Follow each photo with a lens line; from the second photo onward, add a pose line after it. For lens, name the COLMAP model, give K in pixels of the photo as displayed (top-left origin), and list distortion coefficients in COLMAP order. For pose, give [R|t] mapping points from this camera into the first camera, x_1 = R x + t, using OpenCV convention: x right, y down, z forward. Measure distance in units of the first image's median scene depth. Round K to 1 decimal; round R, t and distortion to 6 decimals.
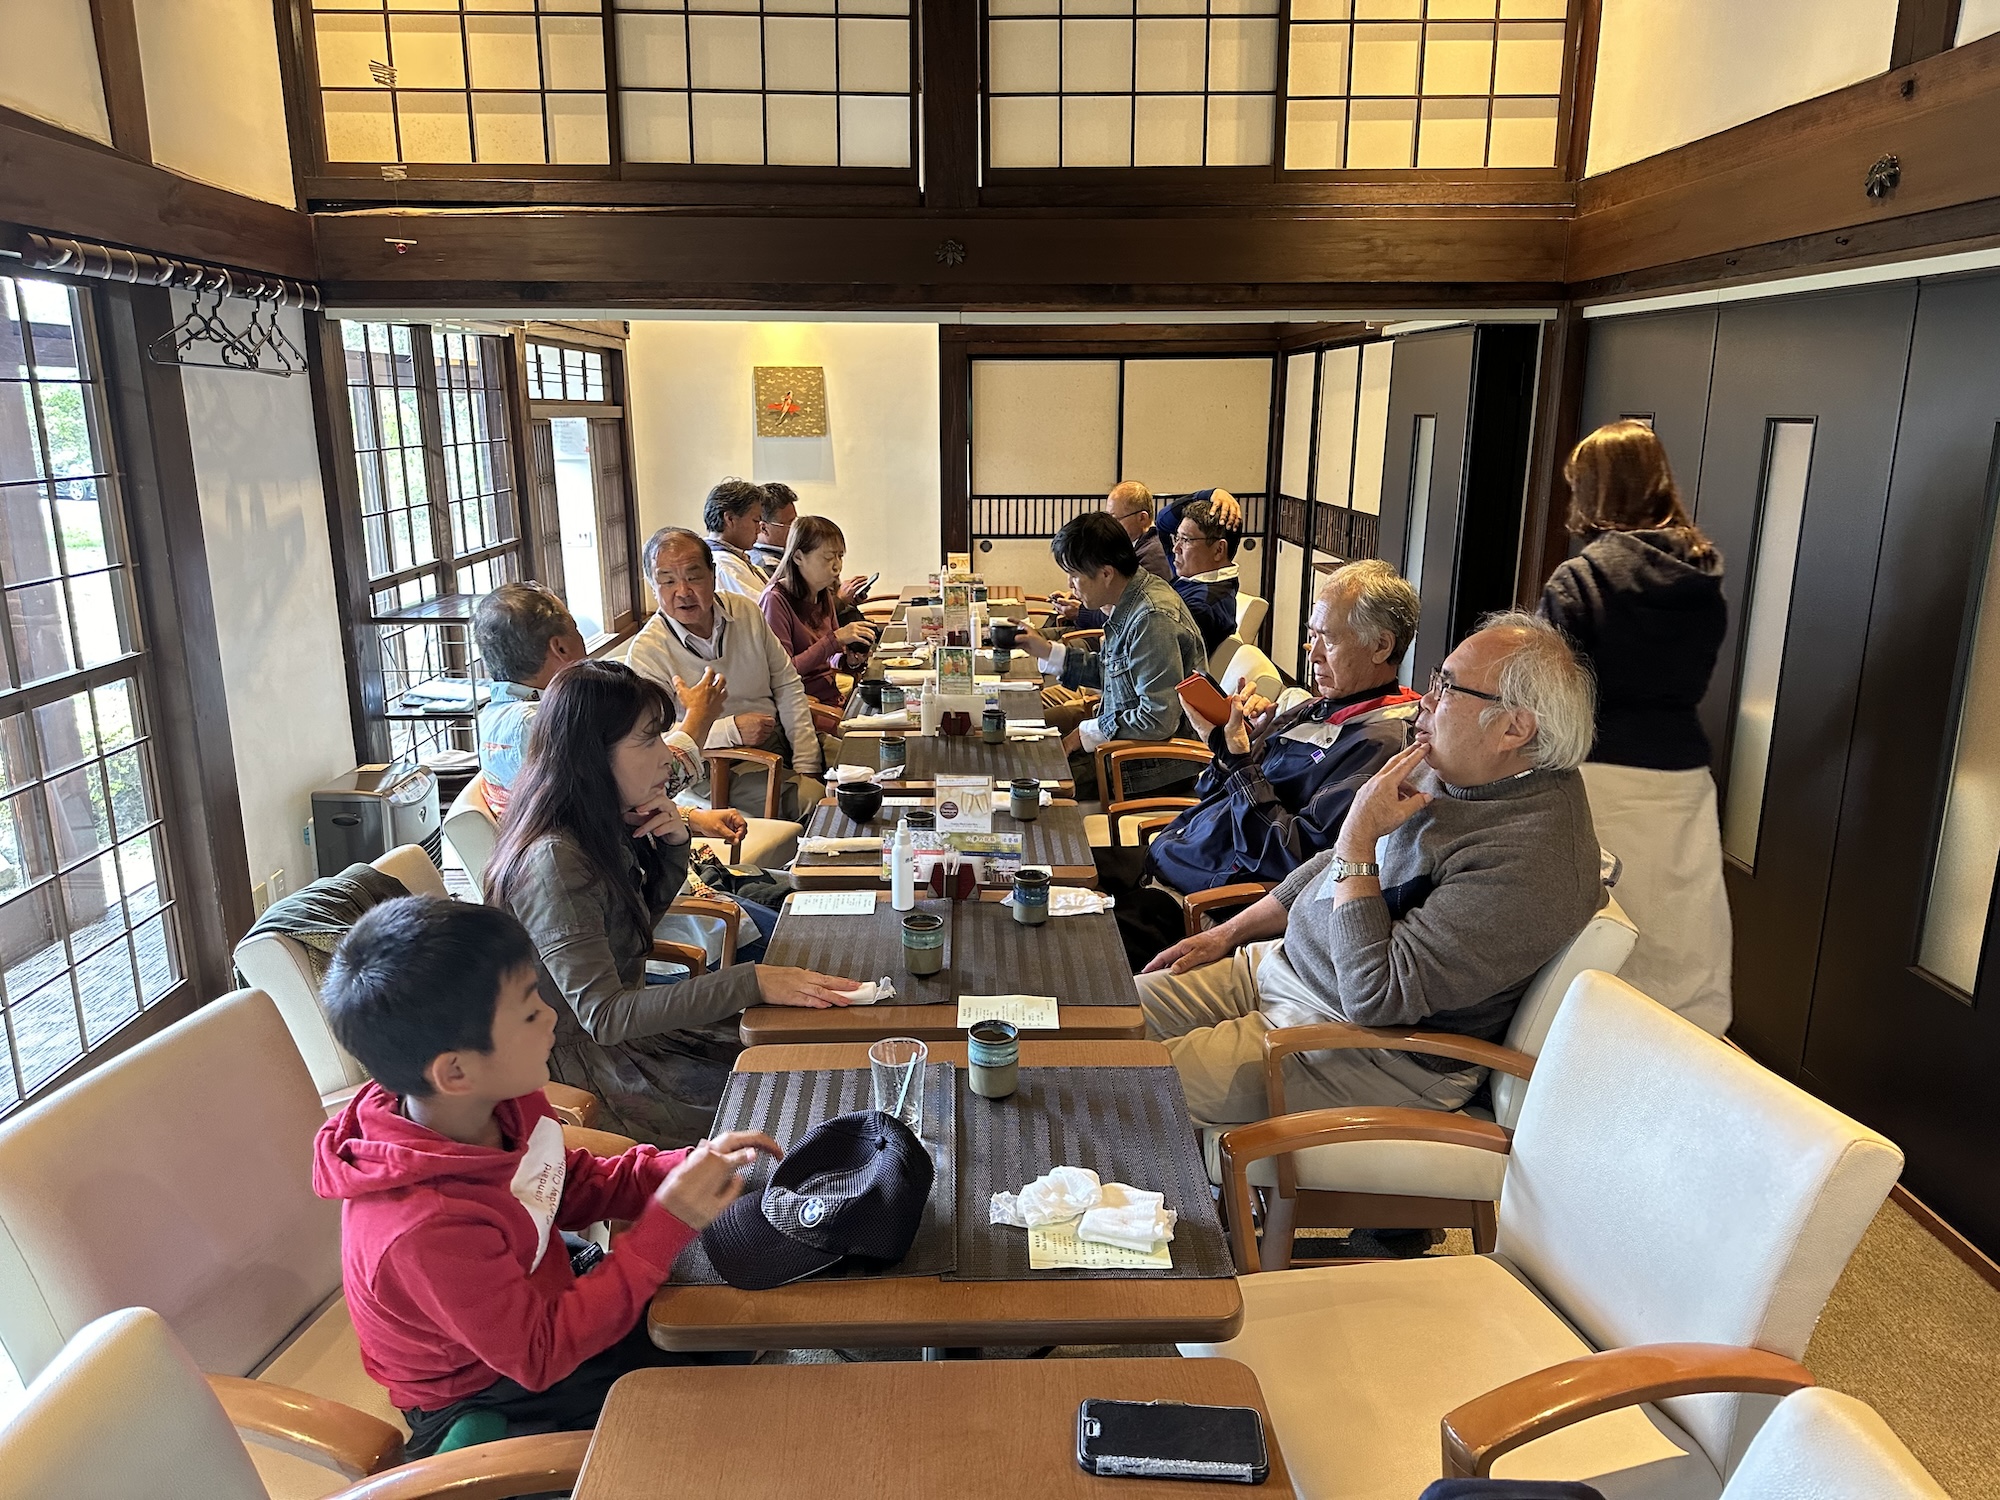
lens RADIAL K [[1405.3, 0, 1000.0], [0, 1405.3, 750.0], [0, 0, 1]] dist [0.075563, -0.090939]
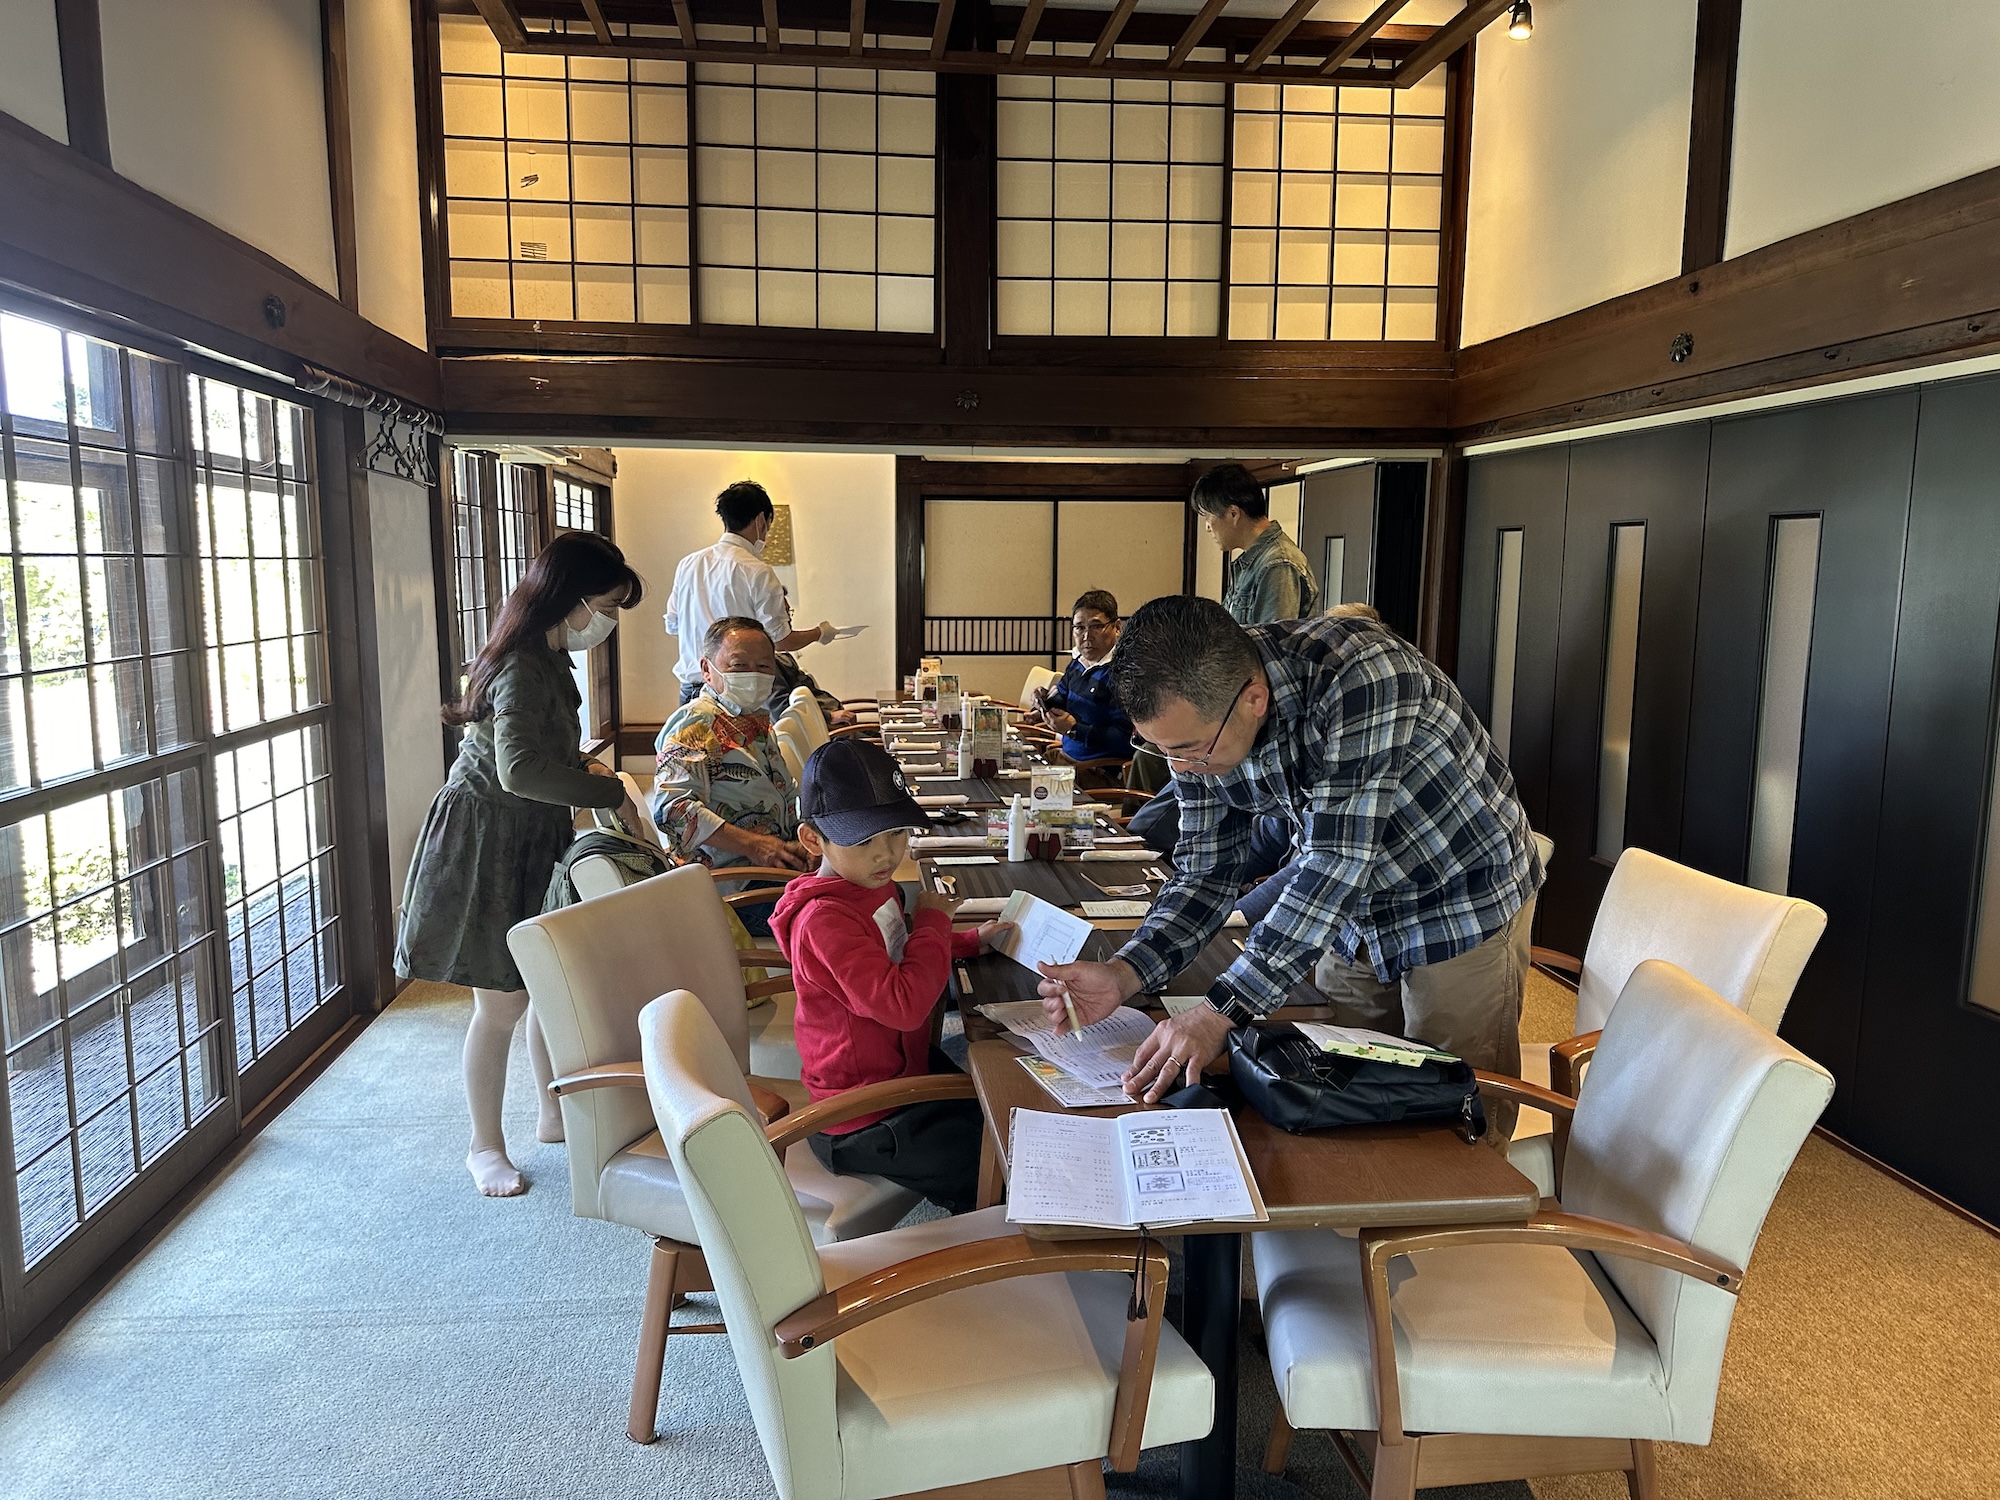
lens RADIAL K [[1363.1, 0, 1000.0], [0, 1363.1, 750.0], [0, 0, 1]] dist [0.188368, -0.366270]
pose [[0.996564, -0.005412, 0.082646, -0.107803], [0.013815, 0.994744, -0.101453, 0.079321], [-0.081662, 0.102247, 0.991401, -0.173368]]
